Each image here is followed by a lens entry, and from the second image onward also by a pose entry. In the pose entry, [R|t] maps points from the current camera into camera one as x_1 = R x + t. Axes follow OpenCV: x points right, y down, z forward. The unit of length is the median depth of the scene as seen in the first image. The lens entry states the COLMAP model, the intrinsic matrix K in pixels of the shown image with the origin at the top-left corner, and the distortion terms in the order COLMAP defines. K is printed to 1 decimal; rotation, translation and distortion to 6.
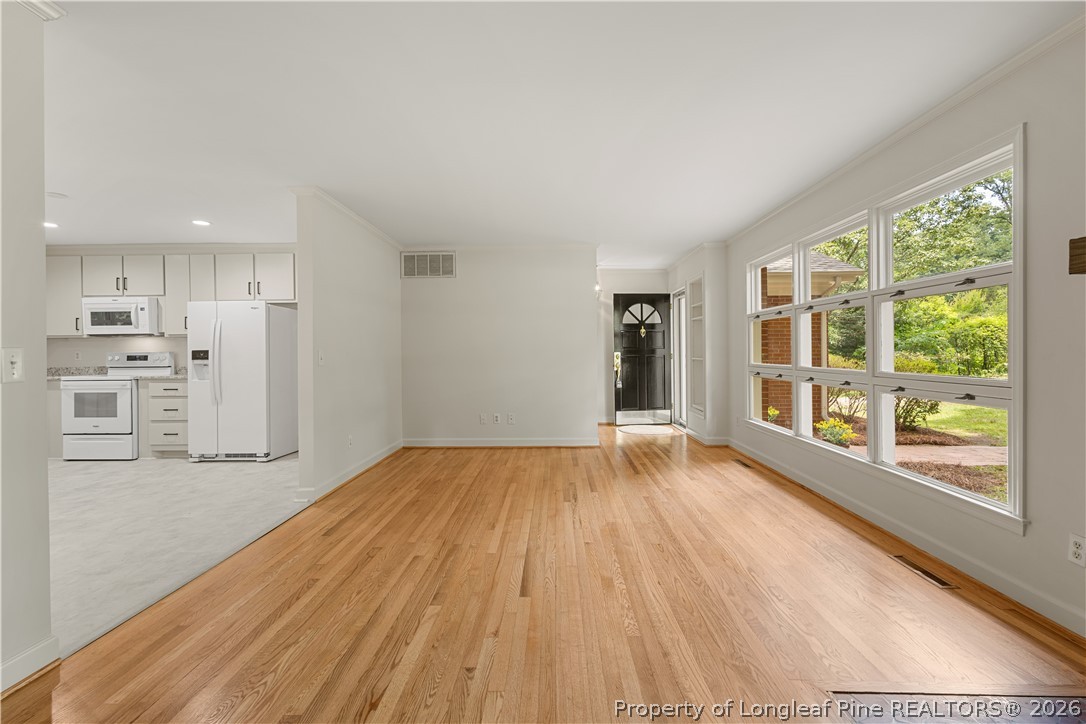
lens RADIAL K [[500.9, 0, 542.8], [0, 500.9, 352.7], [0, 0, 1]] dist [0.005968, -0.000977]
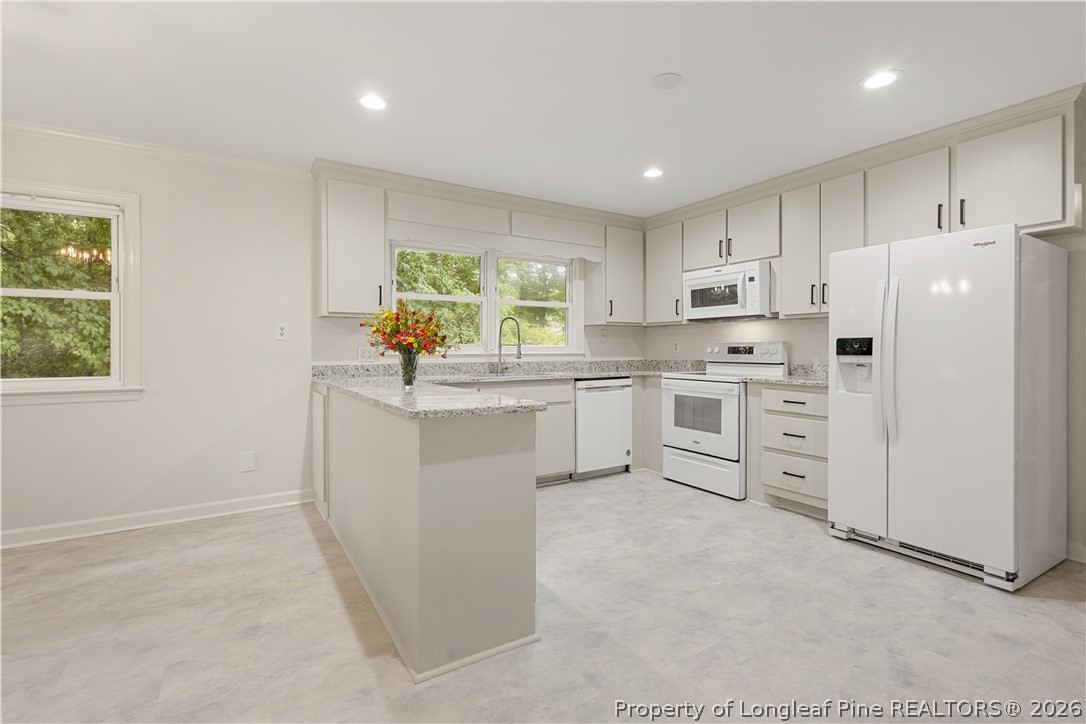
lens RADIAL K [[500.9, 0, 542.8], [0, 500.9, 352.7], [0, 0, 1]] dist [0.005968, -0.000977]
pose [[0.551816, 0.018108, -0.833770, -0.389870], [-0.007259, 0.999831, 0.016910, 0.003958], [0.833935, -0.003279, 0.551854, 0.393736]]
